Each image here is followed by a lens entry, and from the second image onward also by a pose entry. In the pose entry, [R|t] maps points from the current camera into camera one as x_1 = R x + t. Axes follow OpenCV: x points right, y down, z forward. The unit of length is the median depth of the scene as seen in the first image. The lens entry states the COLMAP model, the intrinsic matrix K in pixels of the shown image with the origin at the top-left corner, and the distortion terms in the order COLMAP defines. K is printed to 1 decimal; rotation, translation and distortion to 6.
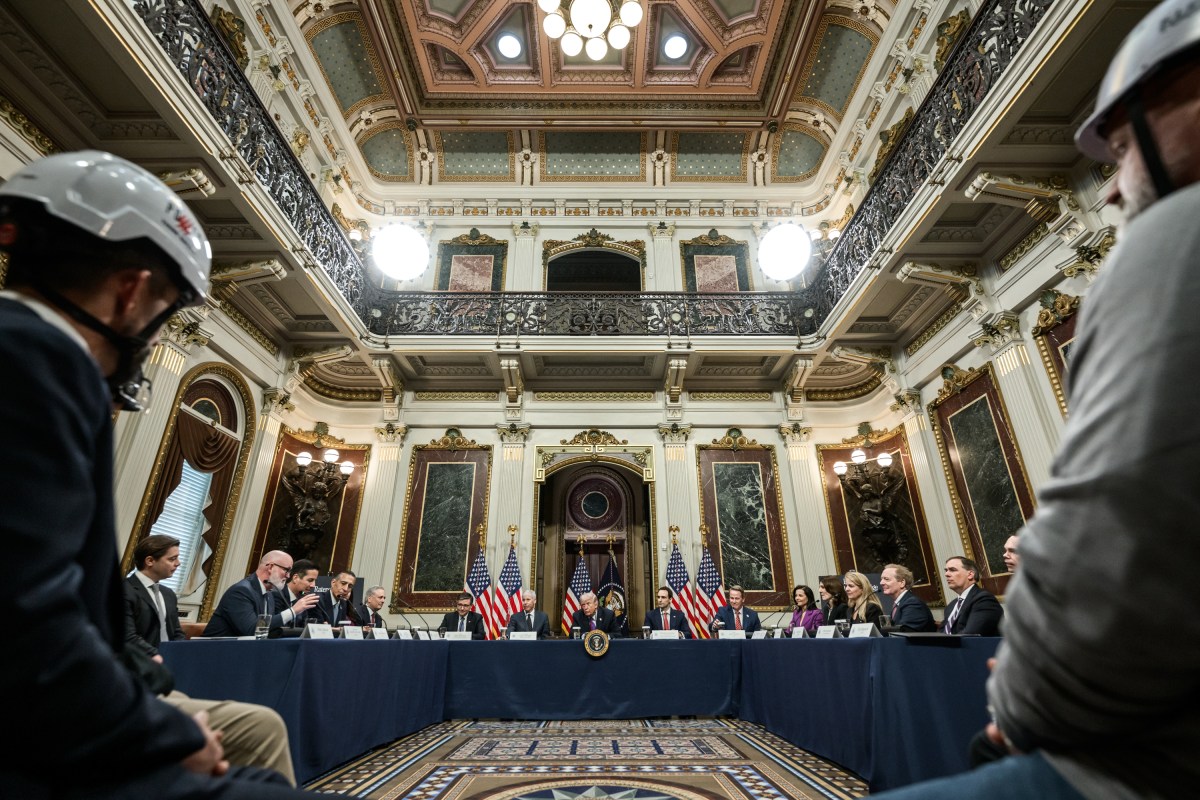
lens RADIAL K [[556.8, 0, 599.9], [0, 556.8, 401.3], [0, 0, 1]] dist [0.000532, -0.001836]
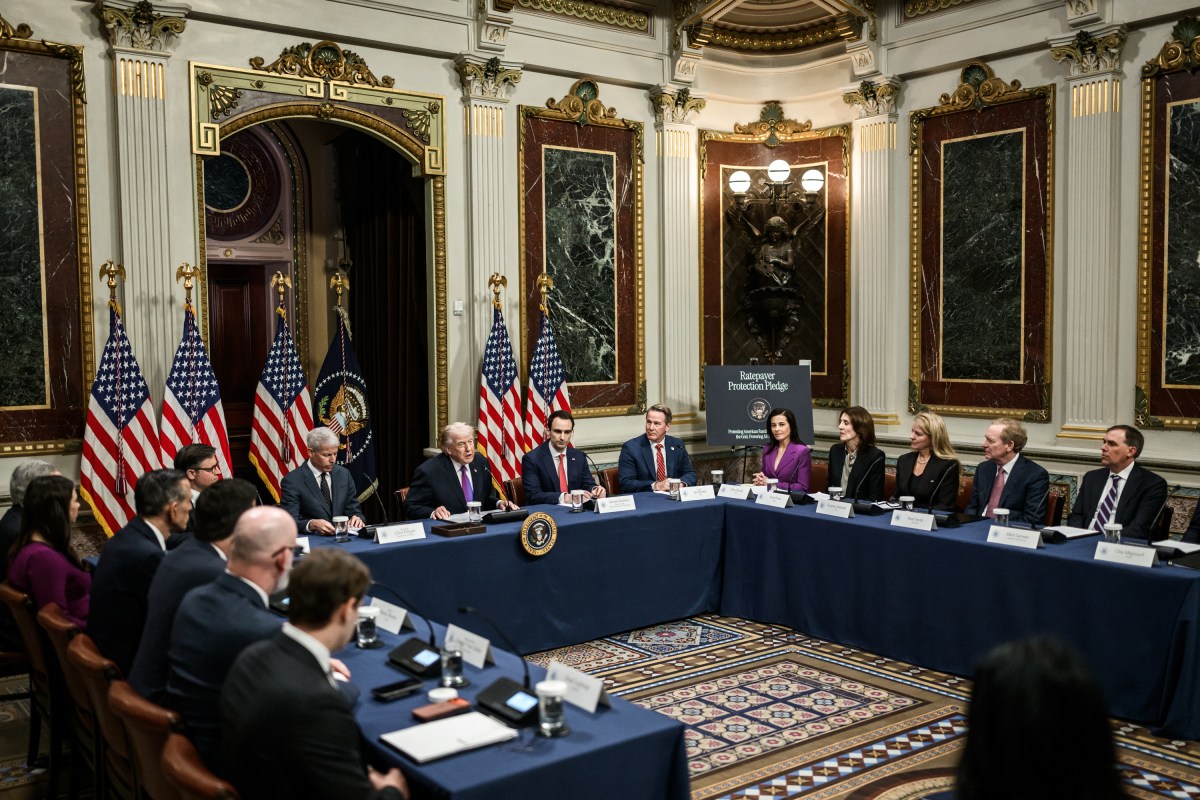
lens RADIAL K [[1170.5, 0, 599.1], [0, 1170.5, 397.5], [0, 0, 1]] dist [0.005622, 0.000000]
pose [[0.795382, -0.038340, 0.604895, -0.435545], [-0.232600, 0.902276, 0.363037, -0.087238], [-0.559701, -0.429451, 0.708736, 0.120568]]
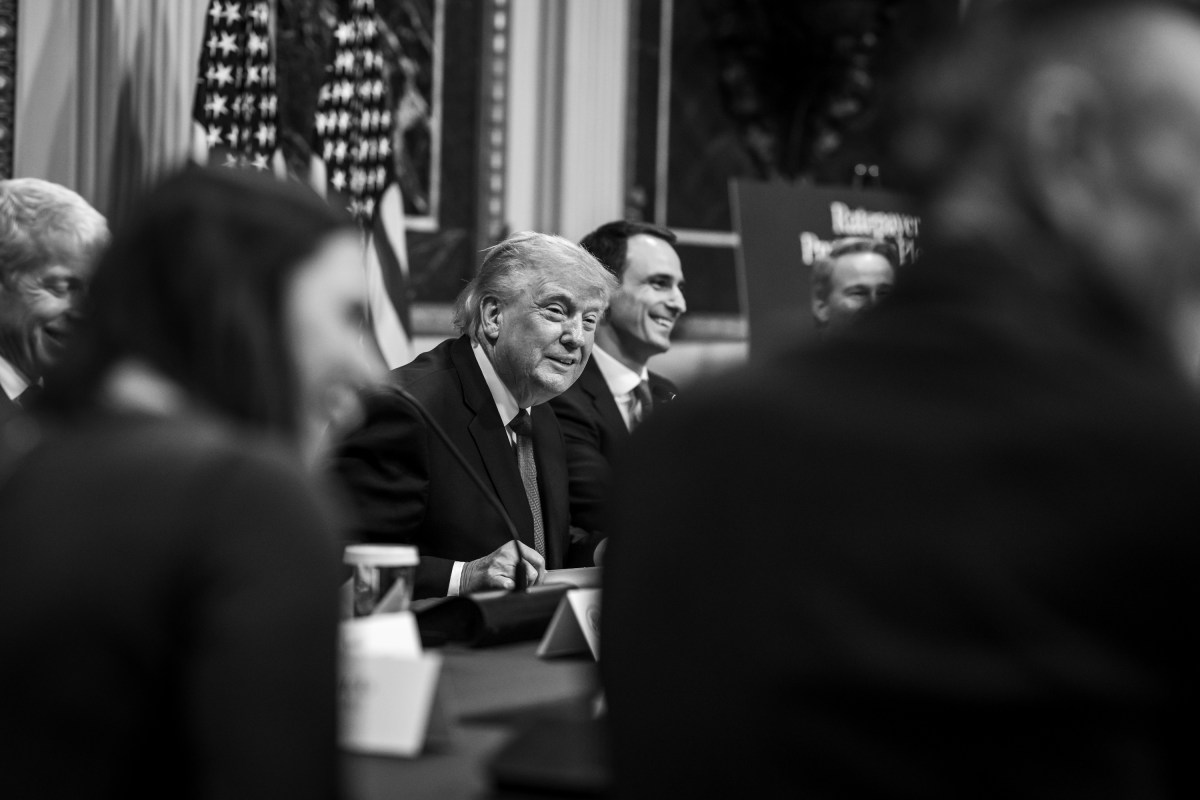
lens RADIAL K [[2975.9, 0, 593.9], [0, 2975.9, 400.4], [0, 0, 1]] dist [0.101582, 0.000000]
pose [[0.487621, -0.000178, 0.873055, -0.467493], [-0.373856, 0.903634, 0.208991, 0.169062], [-0.788960, -0.428305, 0.440565, 0.502831]]
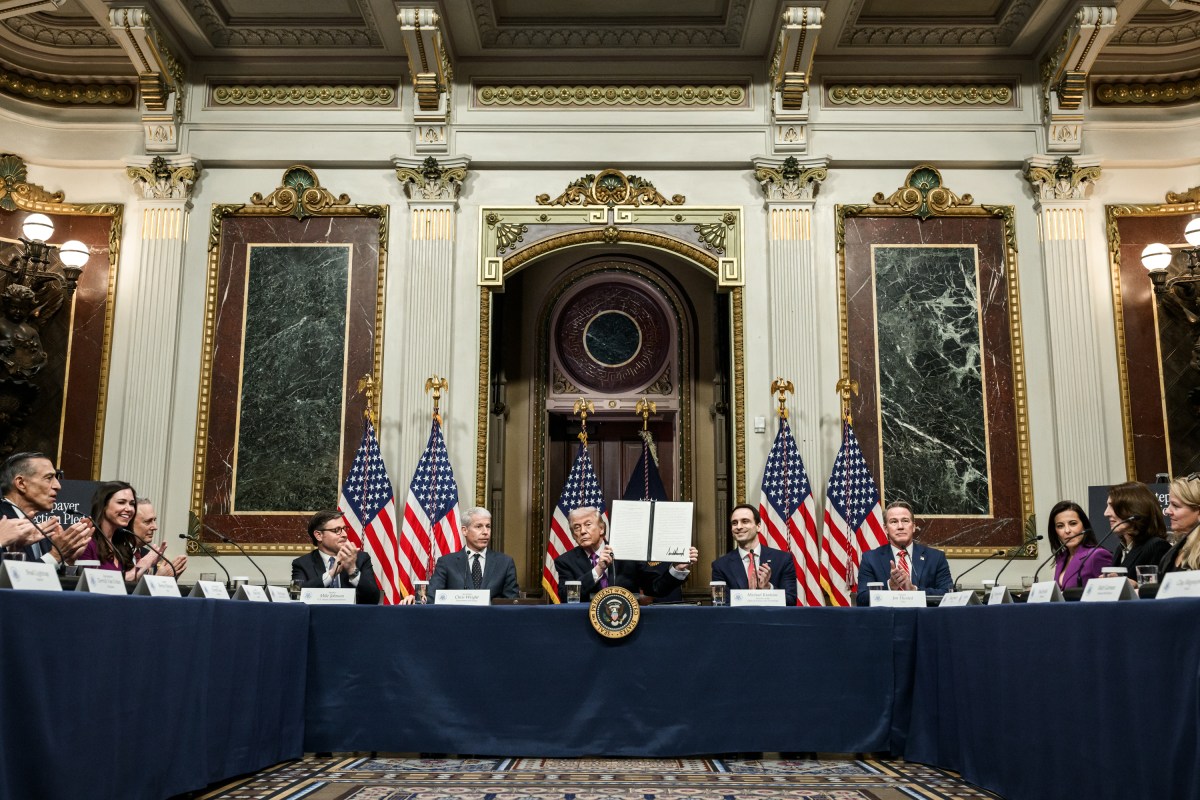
lens RADIAL K [[1193.0, 0, 592.3], [0, 1193.0, 383.7], [0, 0, 1]] dist [0.006017, 0.000000]
pose [[0.999670, 0.005046, -0.025195, 0.000103], [0.000354, 0.977730, 0.209864, 0.016899], [0.025693, -0.209804, 0.977406, 0.022883]]
